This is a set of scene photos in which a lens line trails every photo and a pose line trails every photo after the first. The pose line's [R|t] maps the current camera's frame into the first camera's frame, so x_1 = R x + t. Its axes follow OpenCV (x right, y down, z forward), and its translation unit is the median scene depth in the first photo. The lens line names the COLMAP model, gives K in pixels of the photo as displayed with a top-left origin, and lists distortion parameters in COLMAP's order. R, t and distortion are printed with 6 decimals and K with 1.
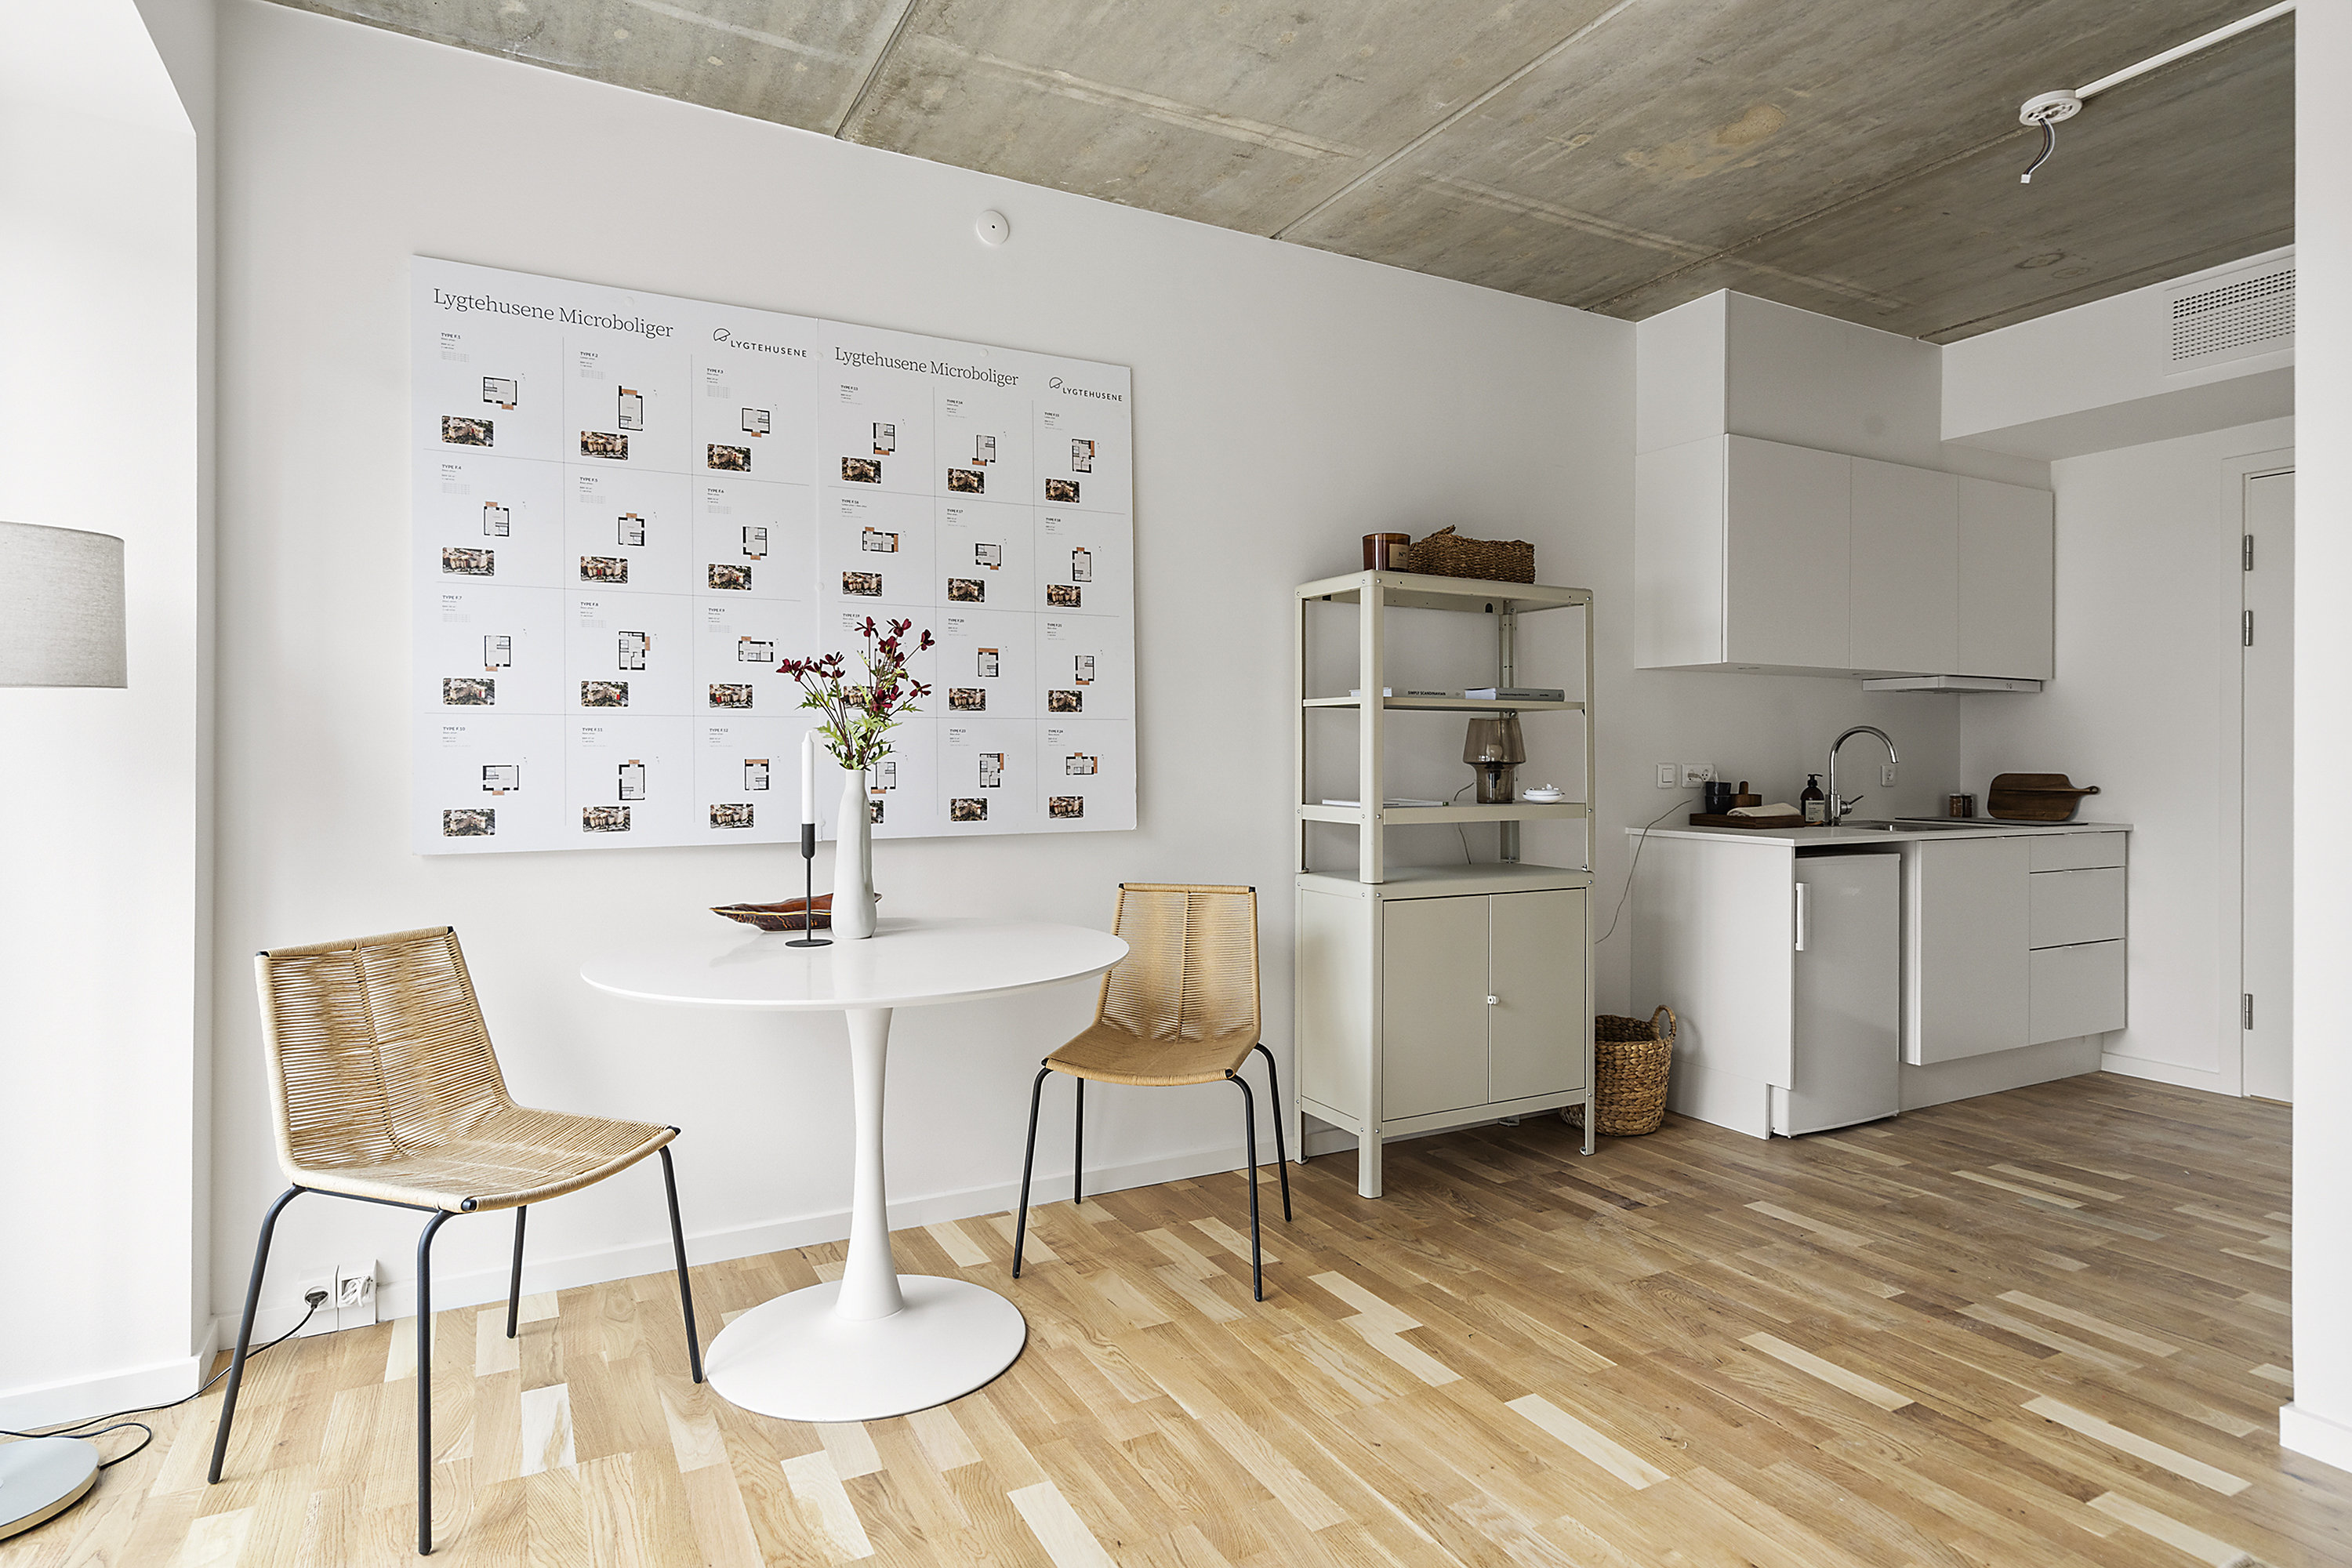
lens RADIAL K [[1255.1, 0, 1174.0], [0, 1255.1, 752.2], [0, 0, 1]] dist [0.000952, 0.000587]
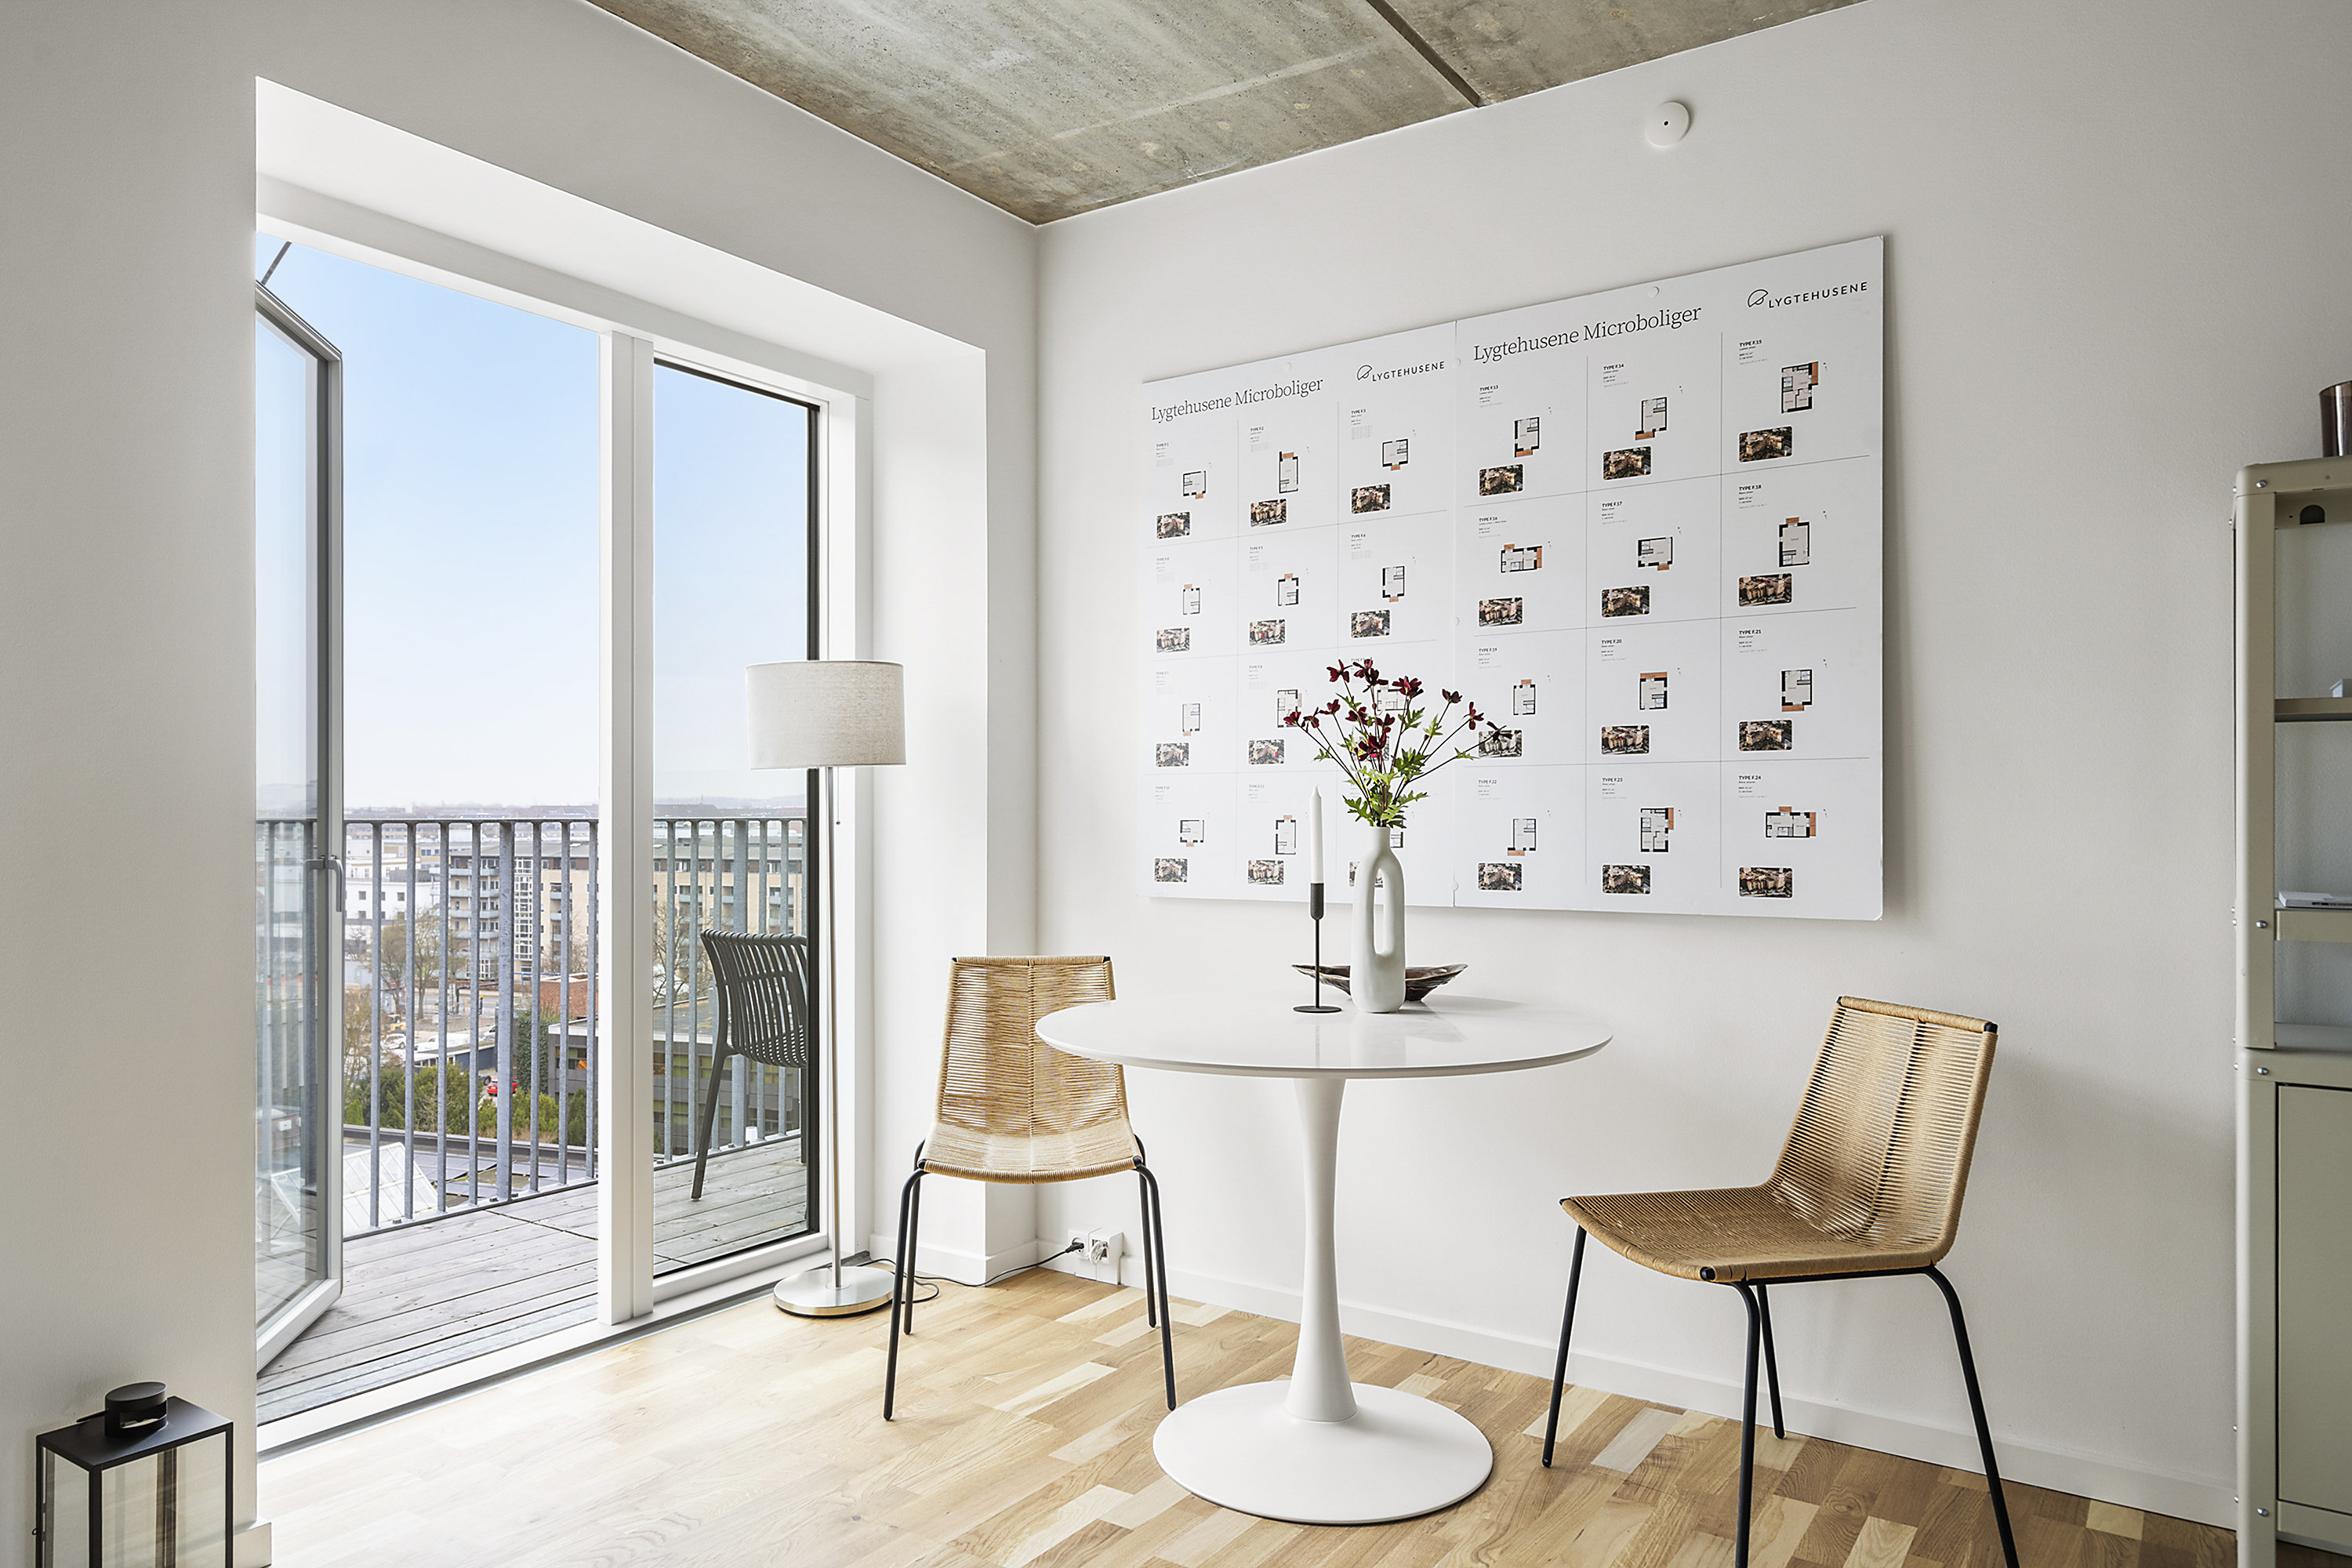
lens RADIAL K [[1543.8, 0, 1171.1], [0, 1543.8, 796.7], [0, 0, 1]] dist [0.012222, -0.000811]
pose [[0.462013, -0.006942, -0.886846, 0.549968], [0.004785, 0.999974, -0.005334, -0.002313], [0.886860, -0.001779, 0.462035, 0.288436]]
